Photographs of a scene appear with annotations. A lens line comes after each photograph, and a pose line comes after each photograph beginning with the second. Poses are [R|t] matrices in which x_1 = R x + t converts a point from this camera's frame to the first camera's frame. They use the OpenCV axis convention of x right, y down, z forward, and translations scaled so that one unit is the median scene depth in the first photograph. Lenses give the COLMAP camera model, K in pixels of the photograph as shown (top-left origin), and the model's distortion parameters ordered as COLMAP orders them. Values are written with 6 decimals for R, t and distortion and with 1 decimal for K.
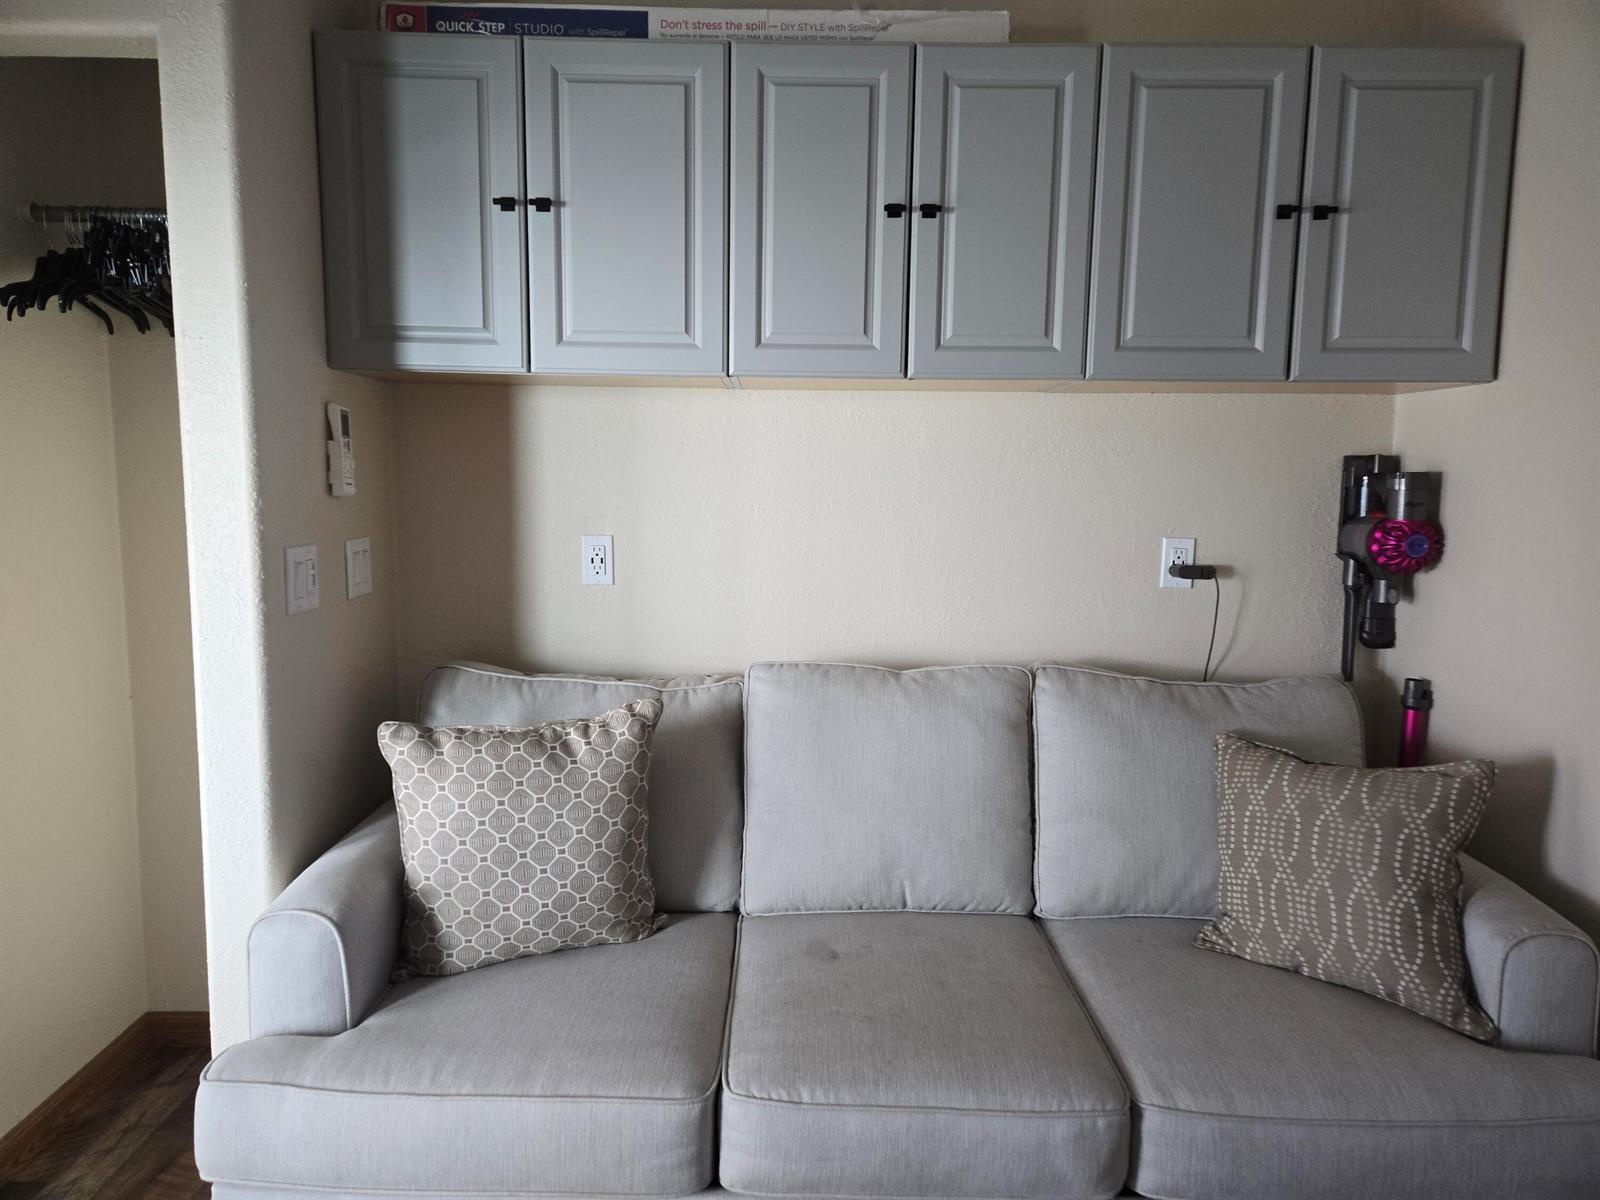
lens RADIAL K [[1051.5, 0, 806.6], [0, 1051.5, 591.7], [0, 0, 1]] dist [0.081205, -0.063022]
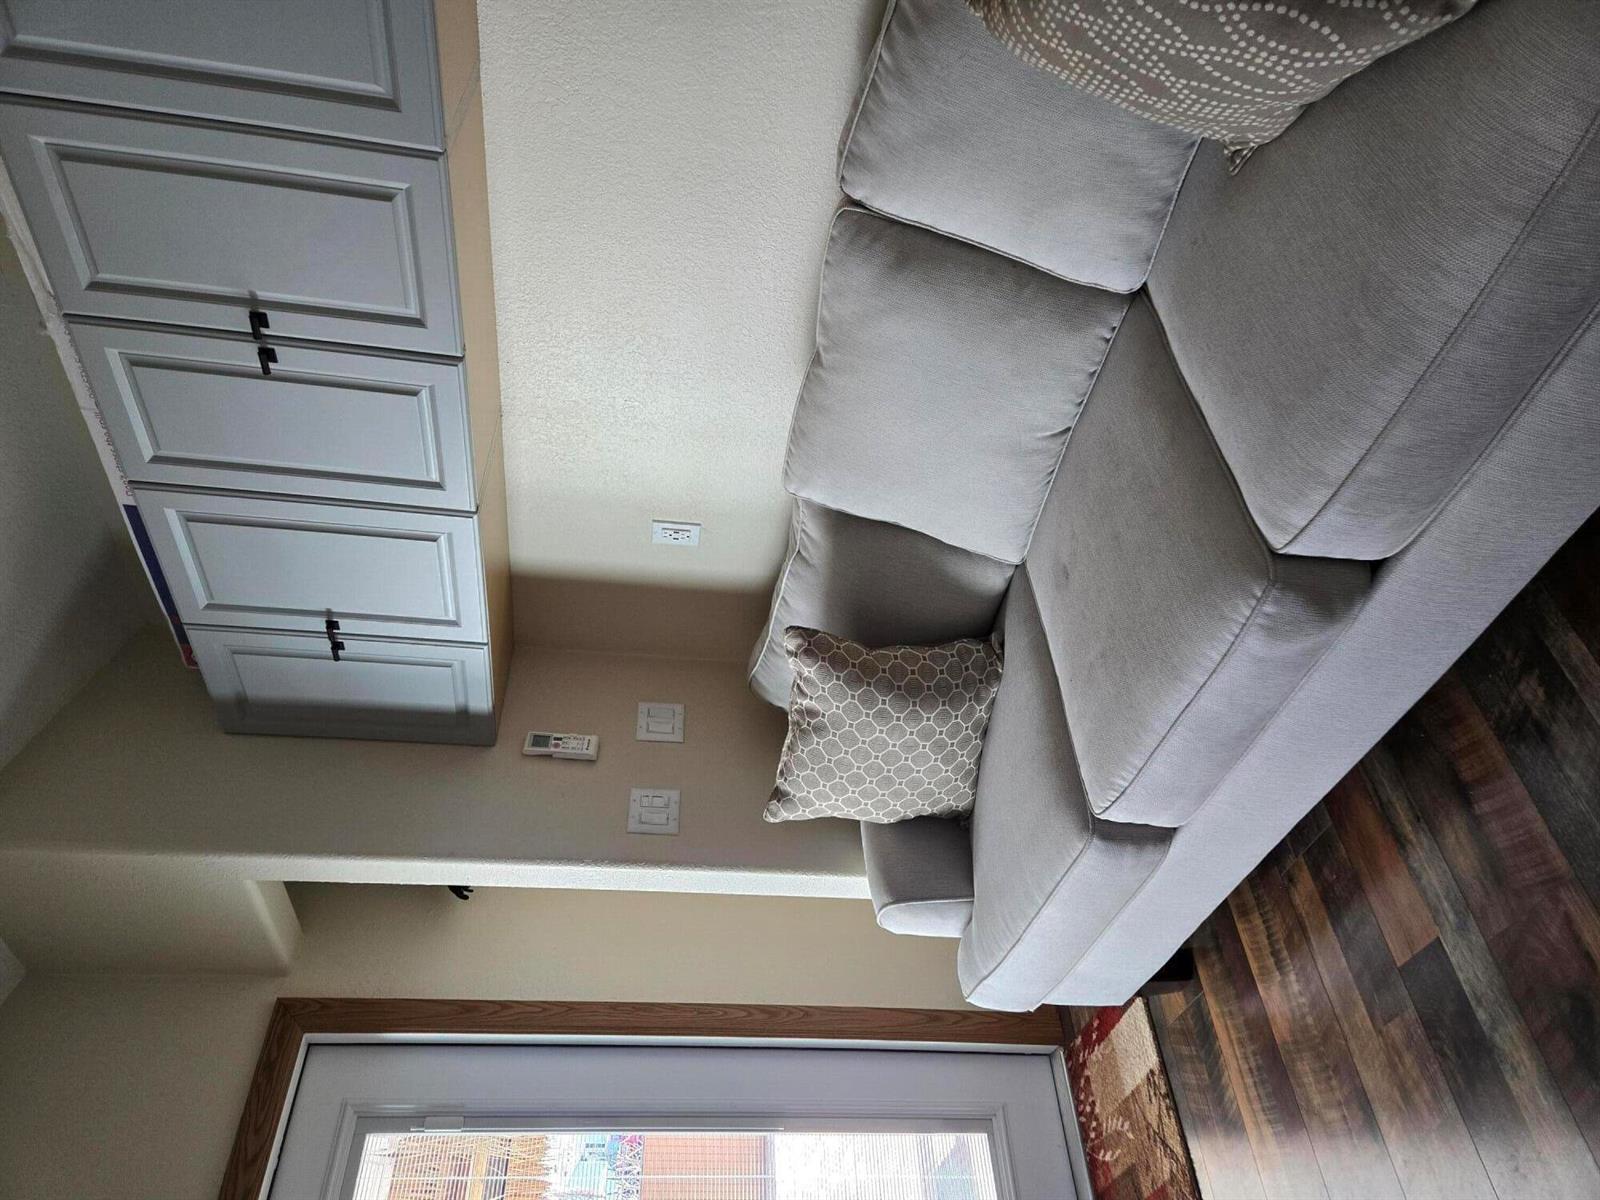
lens RADIAL K [[1071.2, 0, 792.5], [0, 1071.2, 607.5], [0, 0, 1]] dist [0.083025, -0.060841]
pose [[0.140415, -0.675803, -0.723584, 0.693381], [0.987445, 0.148998, 0.052460, 0.050543], [0.072359, -0.721866, 0.688240, 0.288382]]
